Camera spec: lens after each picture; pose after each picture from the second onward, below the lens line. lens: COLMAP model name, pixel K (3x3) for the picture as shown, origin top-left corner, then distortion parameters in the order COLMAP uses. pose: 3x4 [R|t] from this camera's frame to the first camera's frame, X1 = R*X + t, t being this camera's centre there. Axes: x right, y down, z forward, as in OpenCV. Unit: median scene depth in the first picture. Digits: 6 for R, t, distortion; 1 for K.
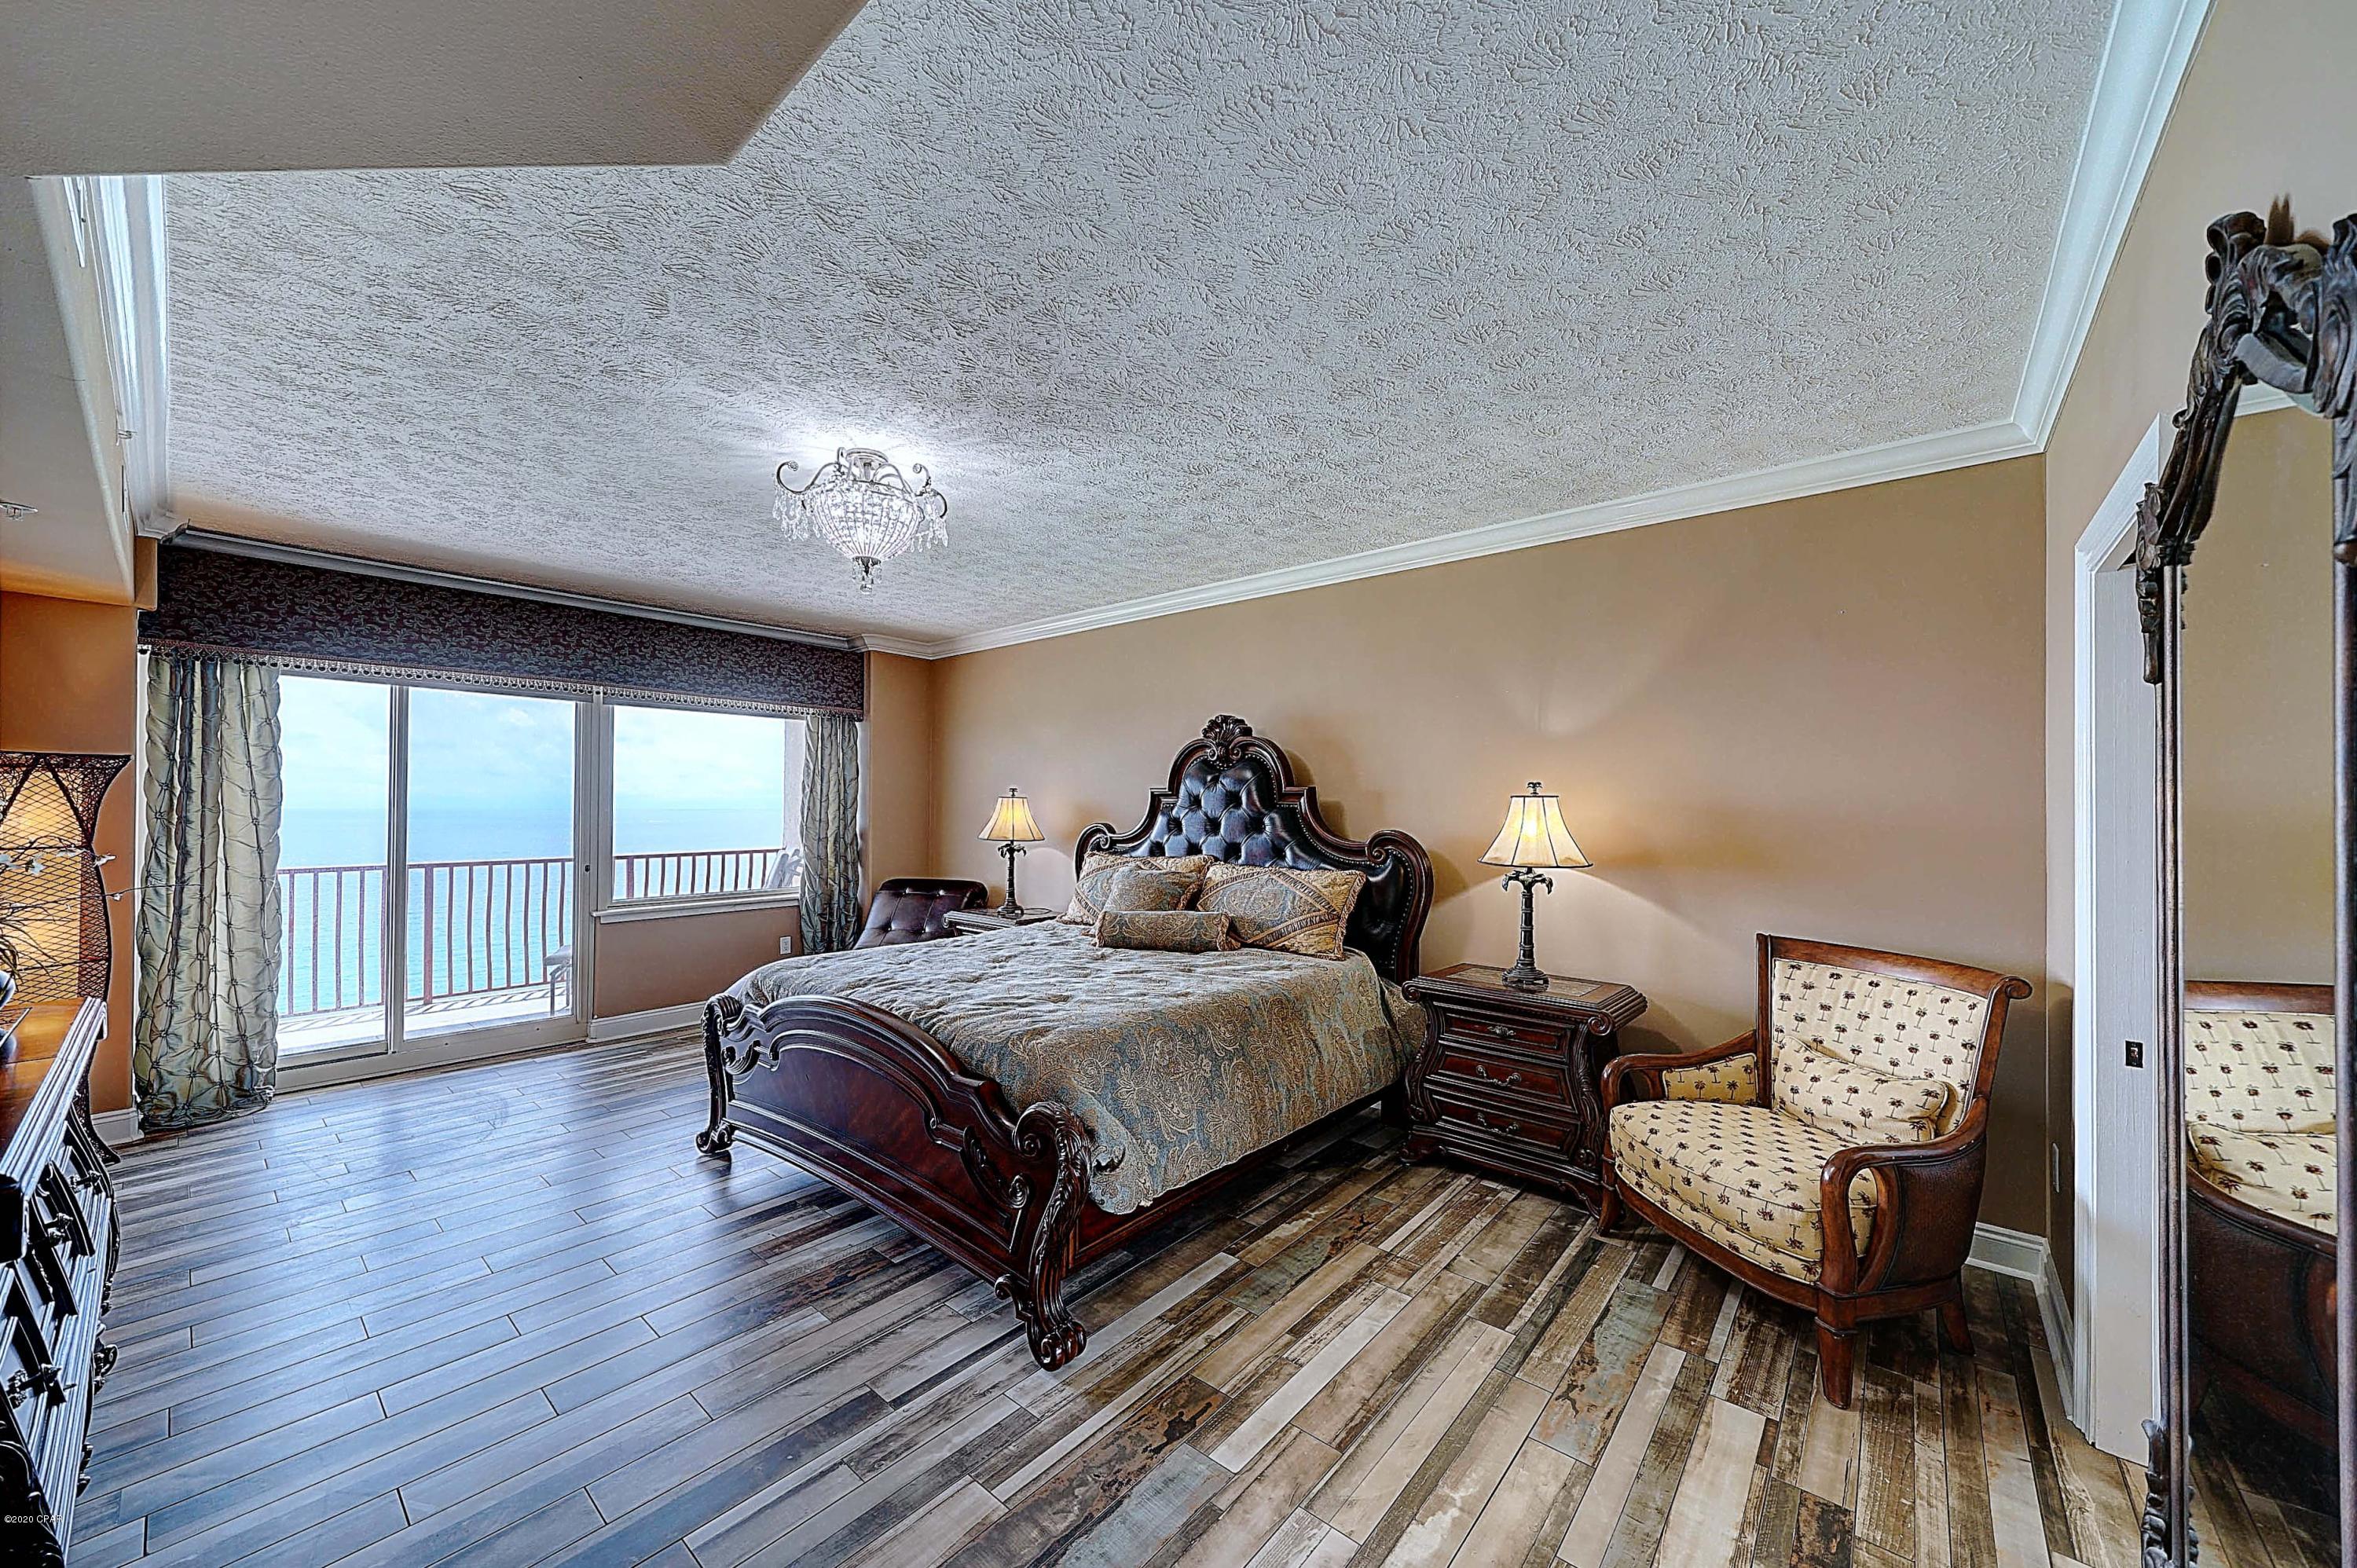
lens RADIAL K [[830.0, 0, 1184.8], [0, 830.0, 790.7], [0, 0, 1]] dist [0.008248, -0.000074]
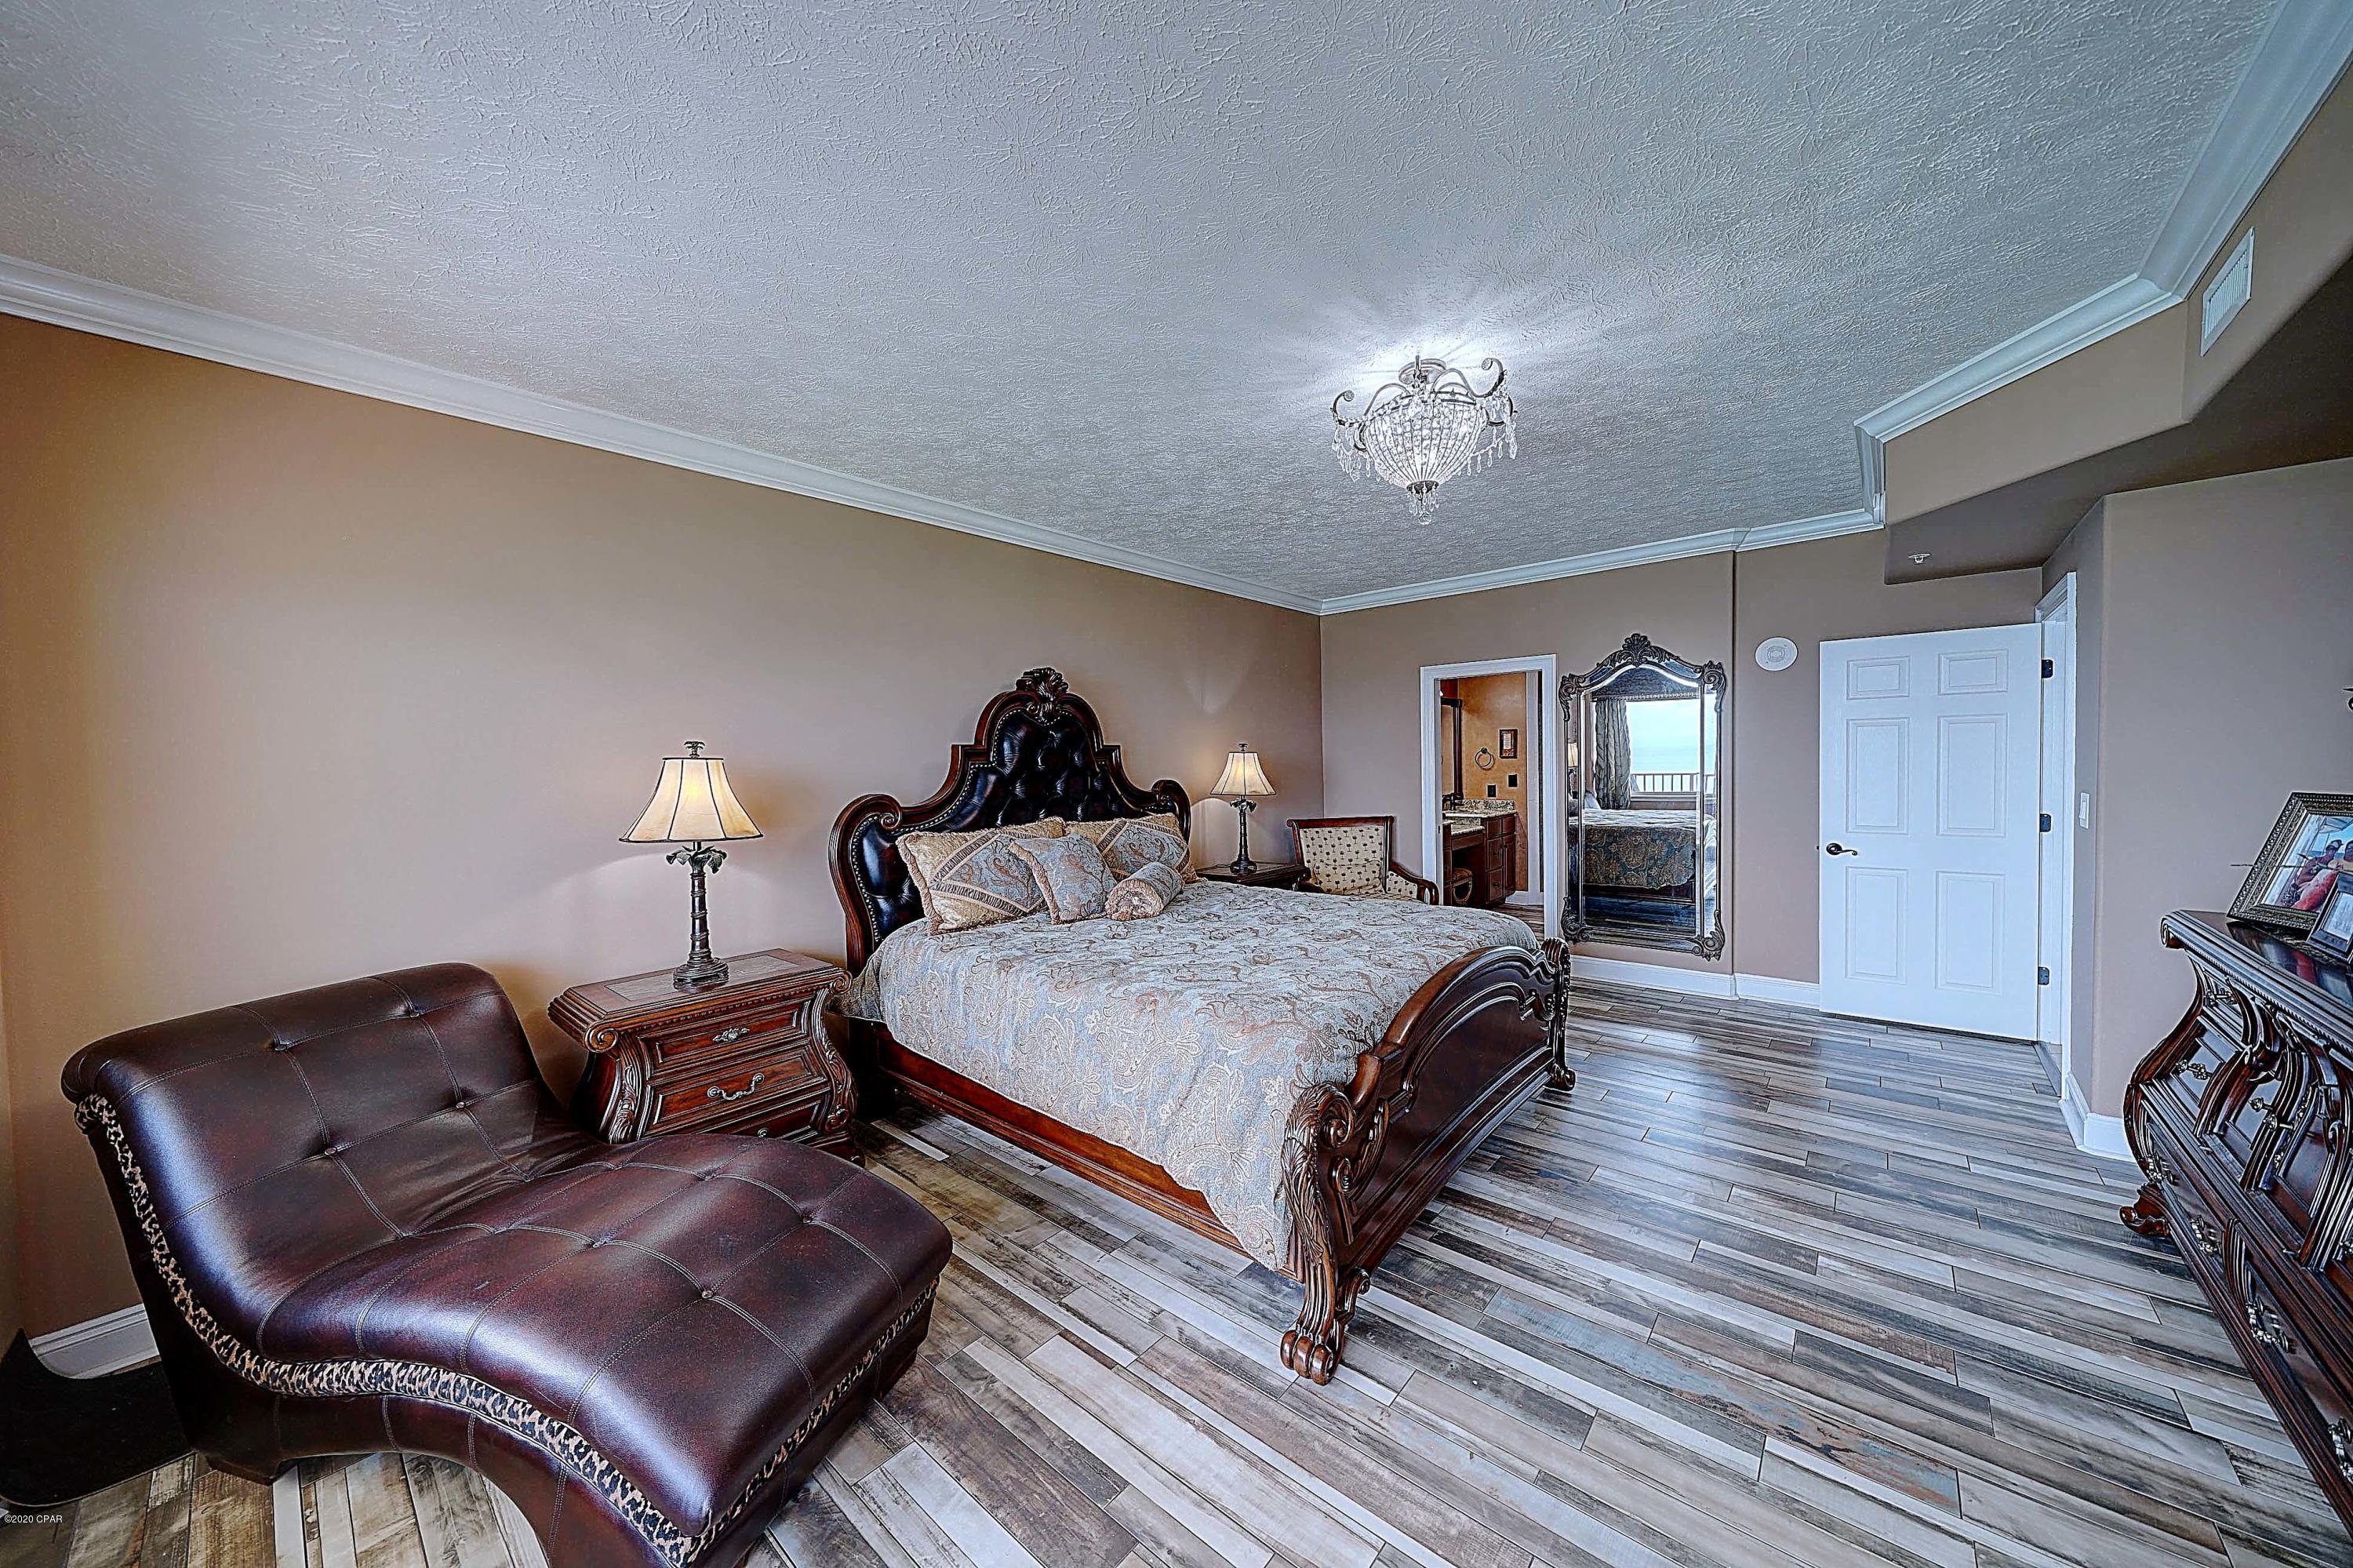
lens RADIAL K [[800.3, 0, 1159.8], [0, 800.3, 785.8], [0, 0, 1]] dist [0.001414, -0.000047]
pose [[0.004280, -0.037555, 0.999285, -0.876269], [0.000610, 0.999294, 0.037553, 0.009052], [-0.999991, 0.000449, 0.004300, 0.887499]]
